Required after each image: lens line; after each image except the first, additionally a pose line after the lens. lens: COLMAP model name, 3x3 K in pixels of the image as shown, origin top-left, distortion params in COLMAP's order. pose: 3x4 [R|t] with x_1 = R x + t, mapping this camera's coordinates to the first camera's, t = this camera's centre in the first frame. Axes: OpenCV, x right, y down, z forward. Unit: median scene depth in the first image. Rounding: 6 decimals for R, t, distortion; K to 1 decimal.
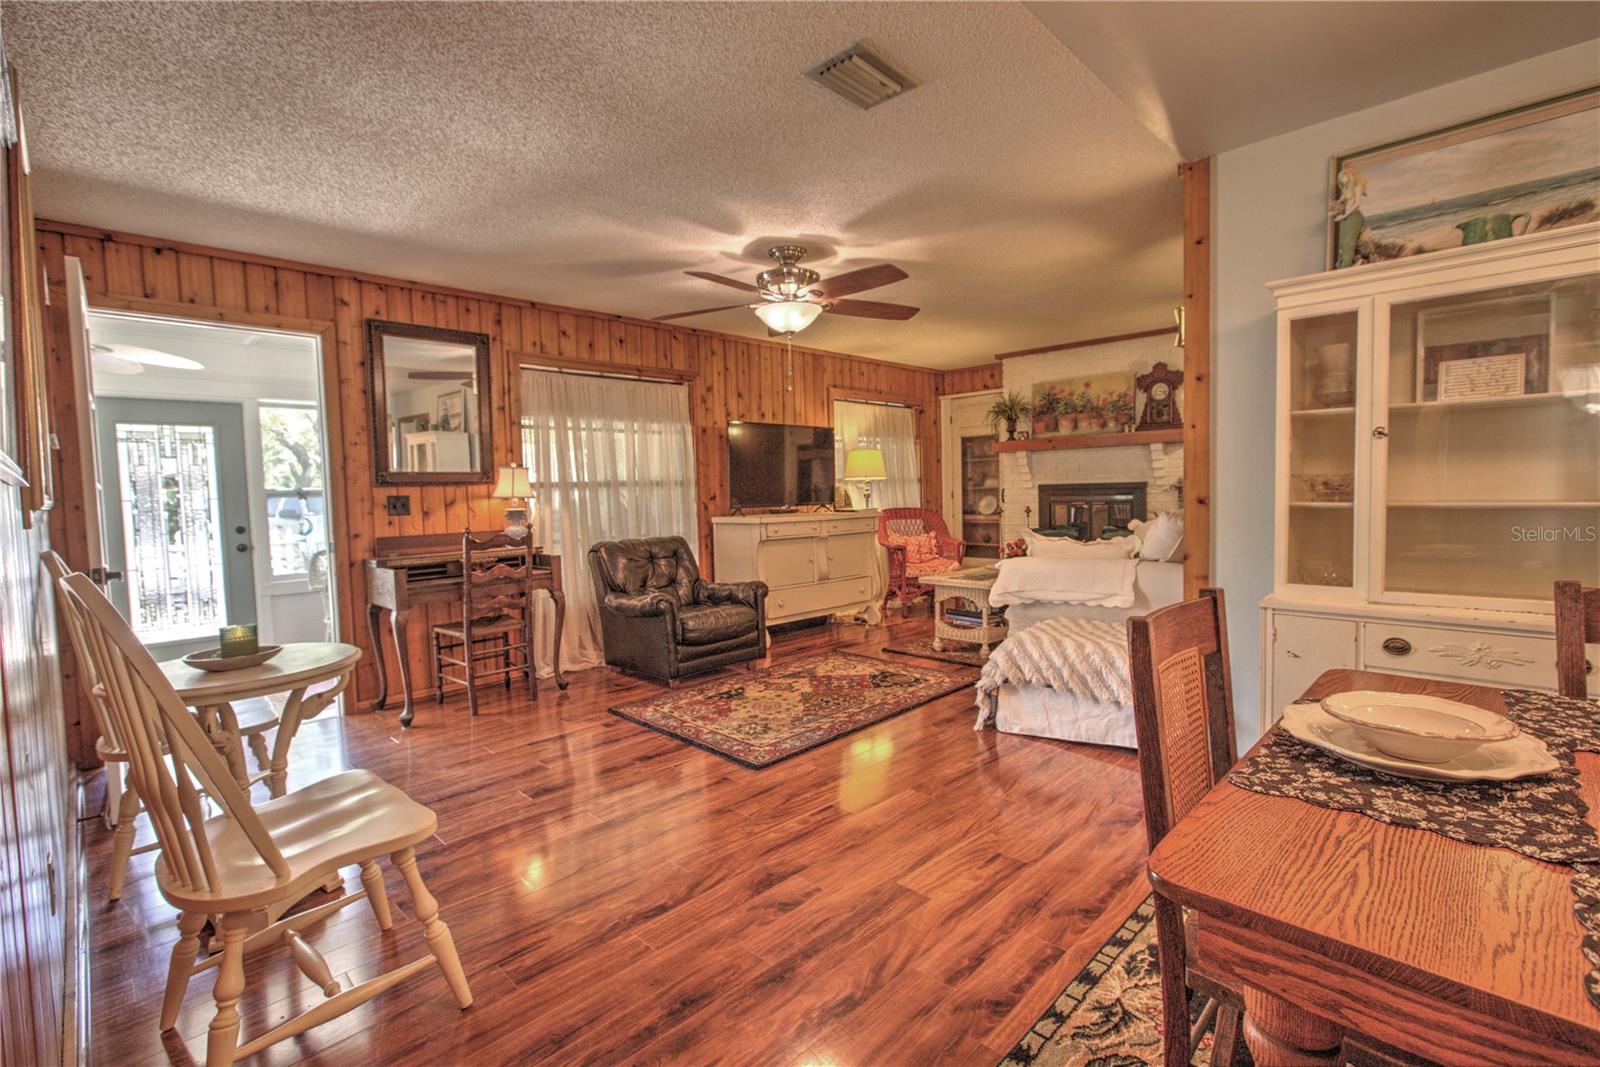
lens RADIAL K [[724.8, 0, 803.3], [0, 724.8, 529.4], [0, 0, 1]] dist [-0.013288, 0.005753]
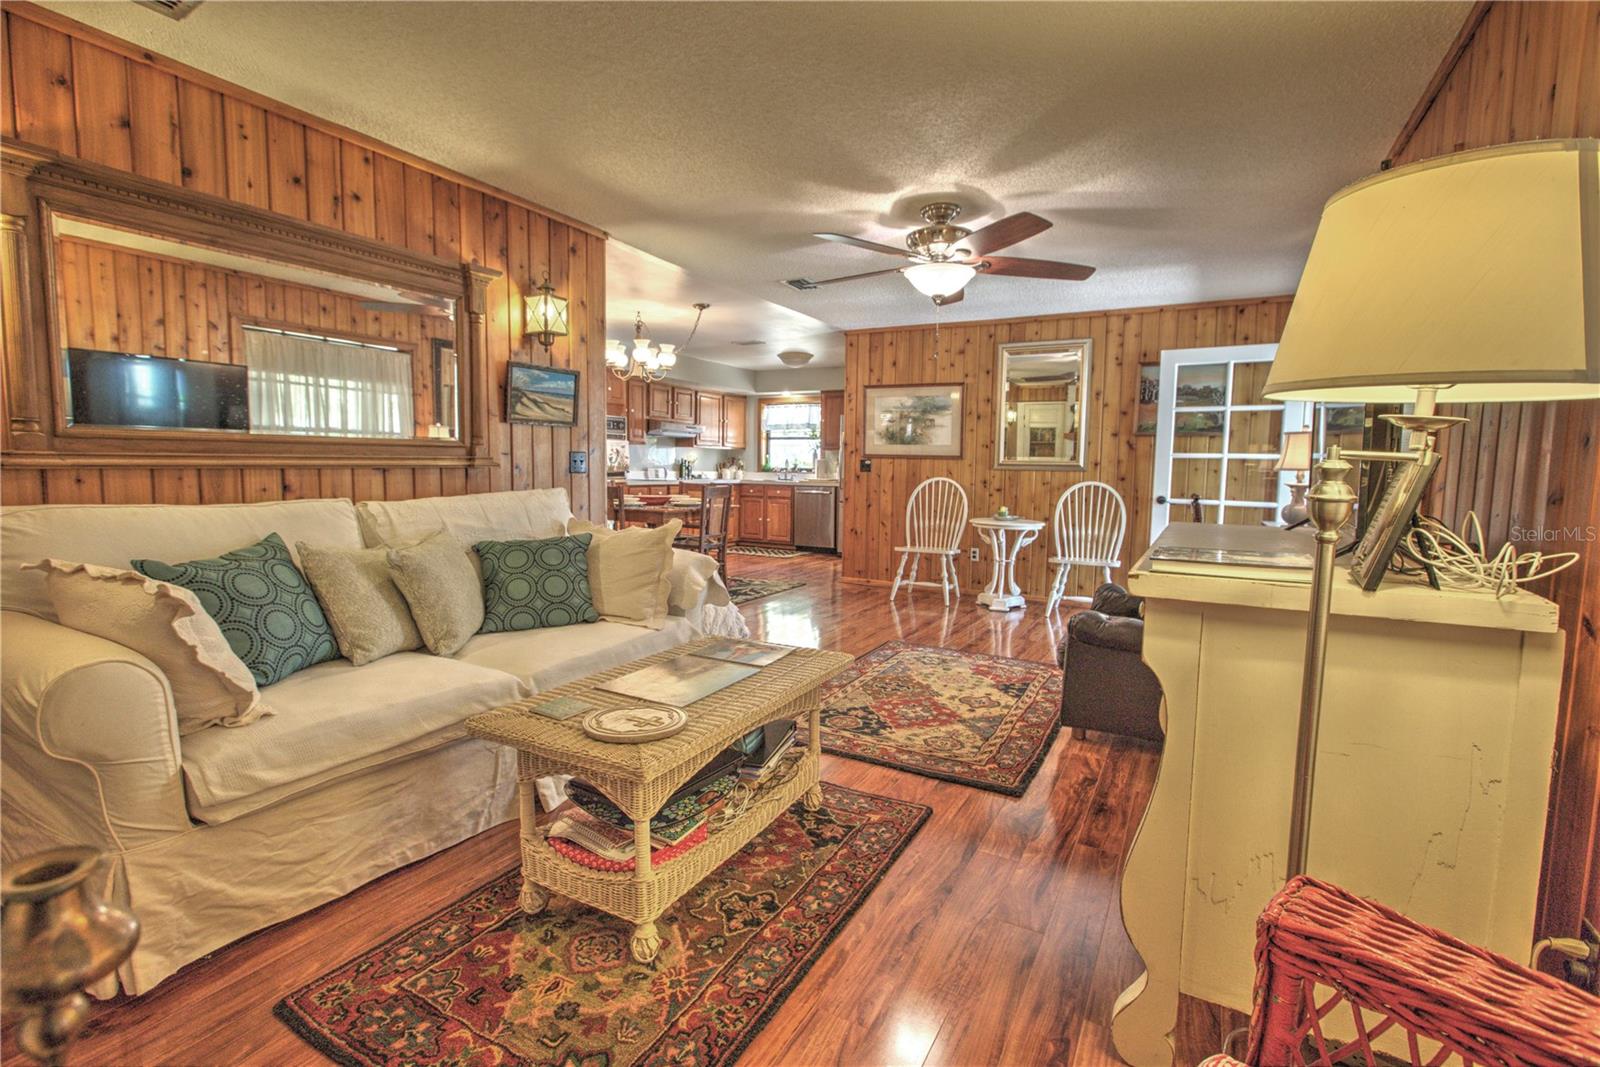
lens RADIAL K [[727.8, 0, 801.6], [0, 727.8, 530.6], [0, 0, 1]] dist [-0.027291, 0.000092]
pose [[-0.962675, 0.035680, -0.268297, 0.364046], [-0.005324, 0.988585, 0.150571, -0.095924], [0.270607, 0.146380, -0.951496, 1.650301]]
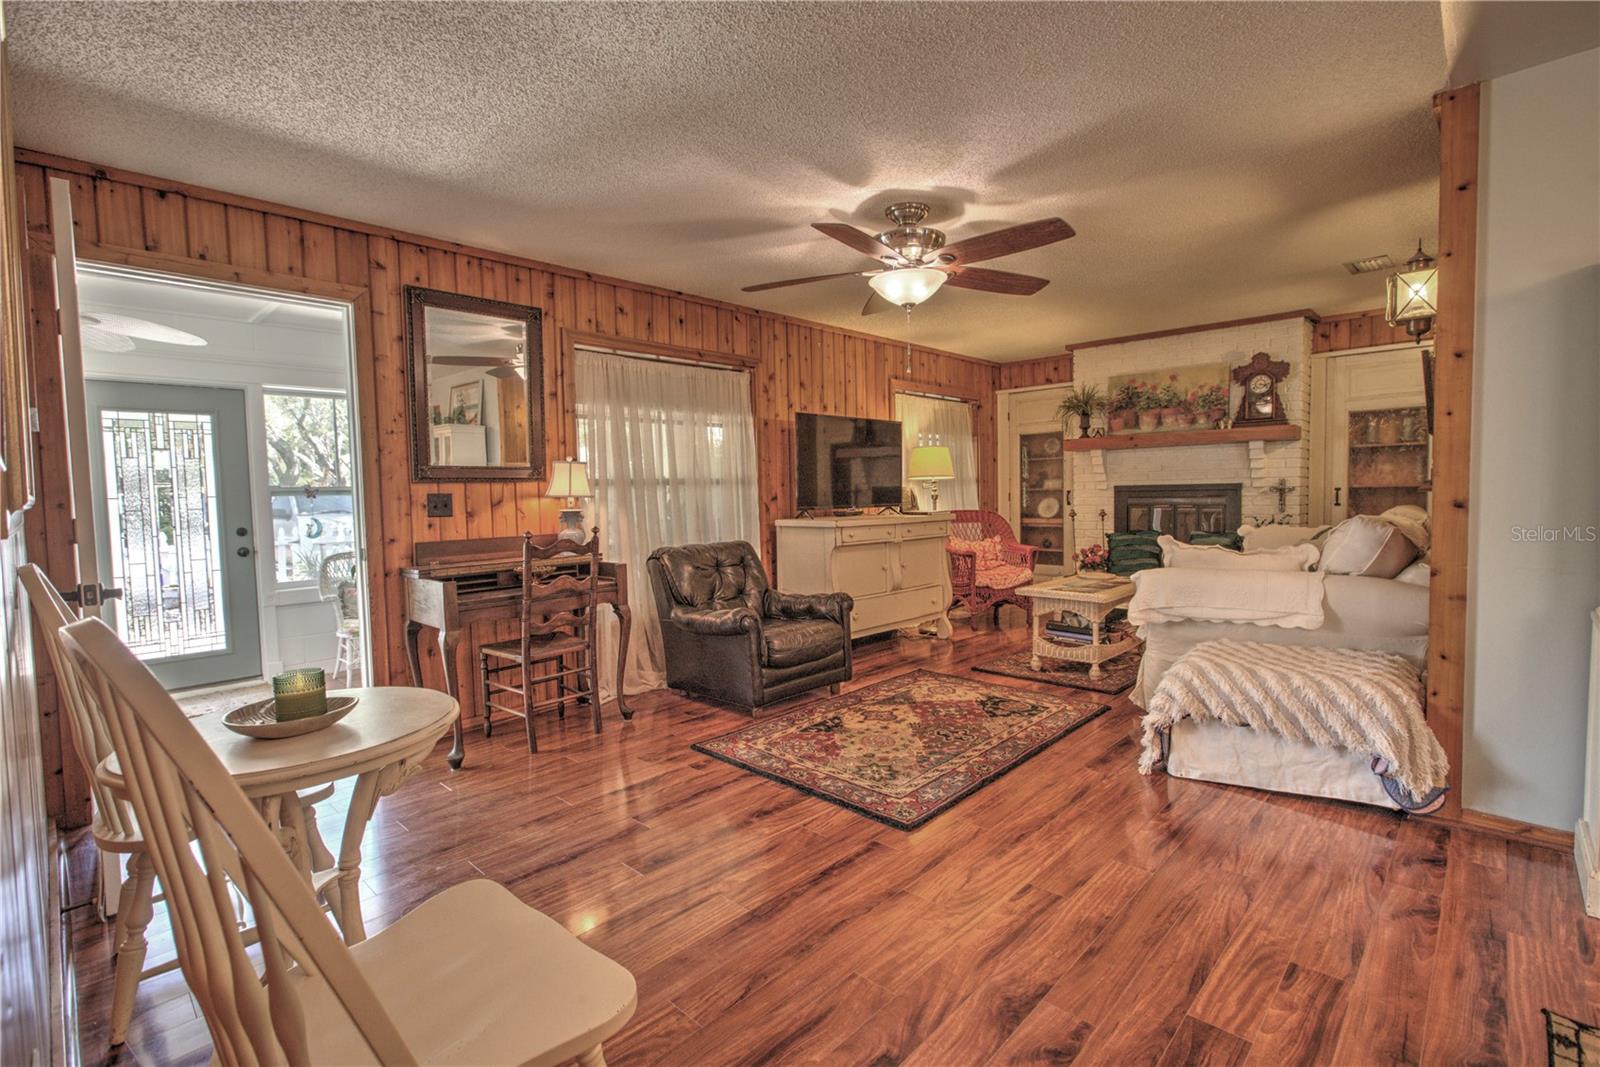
lens RADIAL K [[728.8, 0, 803.3], [0, 728.8, 529.7], [0, 0, 1]] dist [-0.013025, 0.006403]
pose [[0.999844, 0.004204, 0.017171, -0.136312], [-0.004171, 0.999989, -0.001905, -0.003866], [-0.017178, 0.001833, 0.999851, 0.124173]]
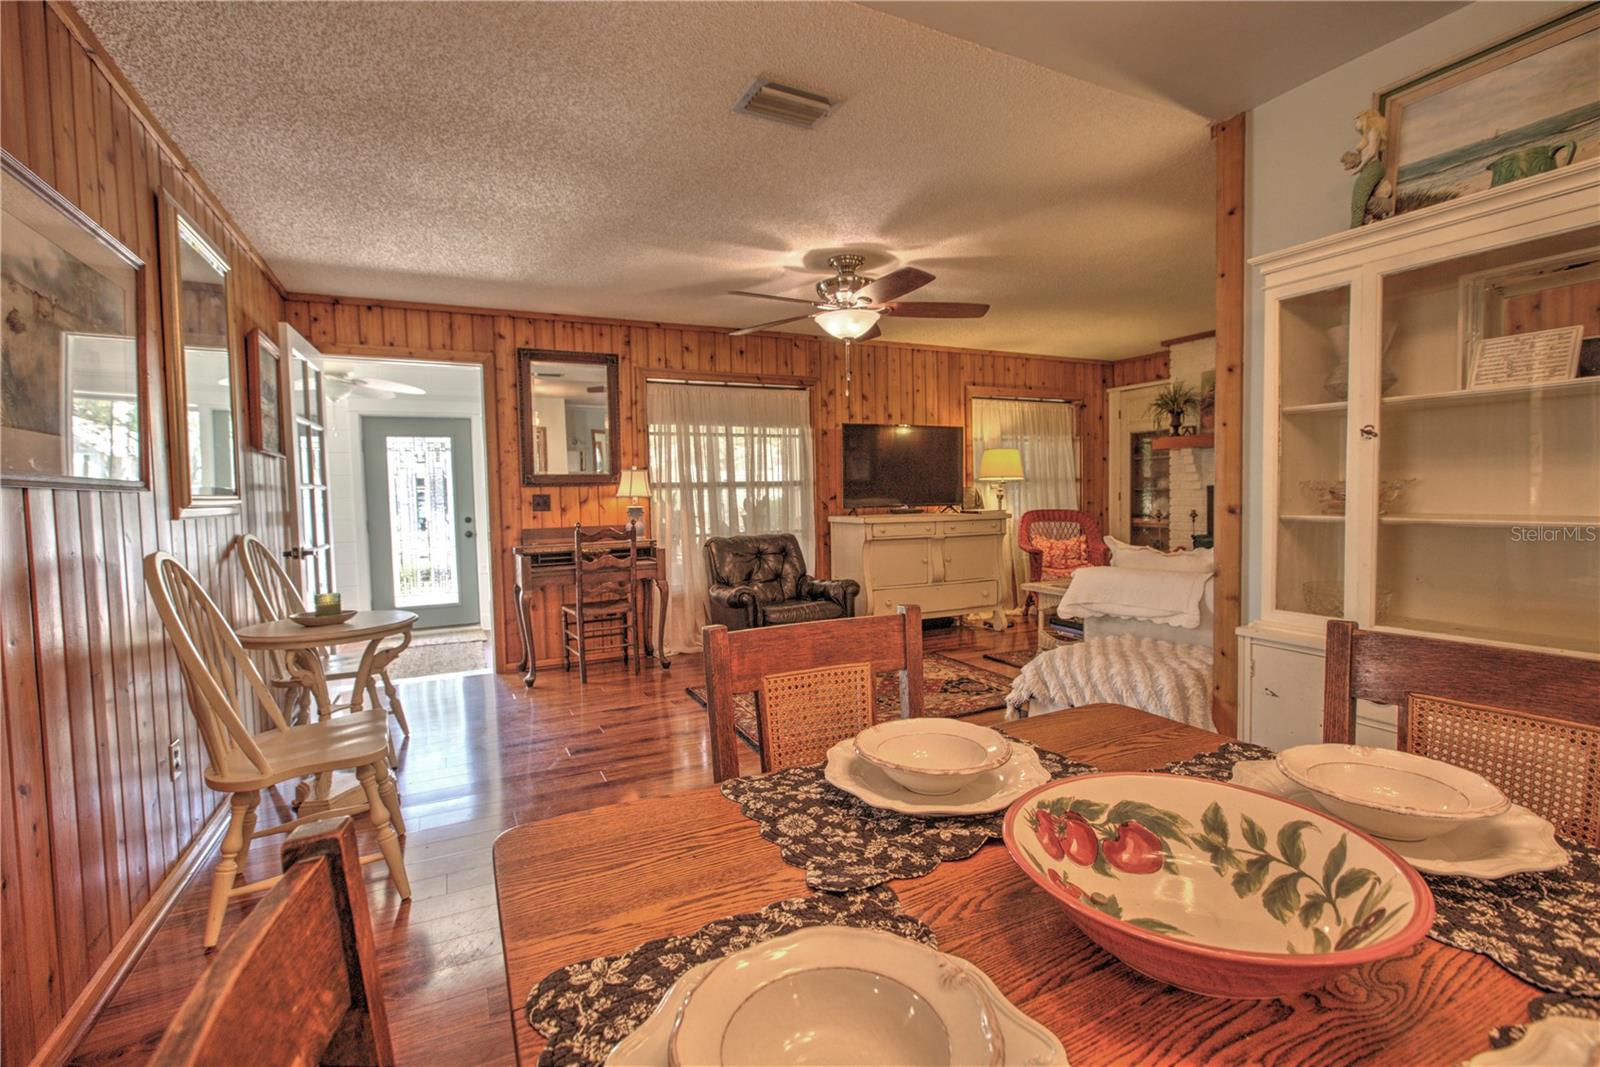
lens RADIAL K [[724.8, 0, 803.3], [0, 724.8, 529.4], [0, 0, 1]] dist [-0.013288, 0.005753]
pose [[0.945613, 0.023419, -0.324451, 0.226660], [-0.021820, 0.999725, 0.008565, -0.007996], [0.324562, -0.001019, 0.945864, 0.006253]]
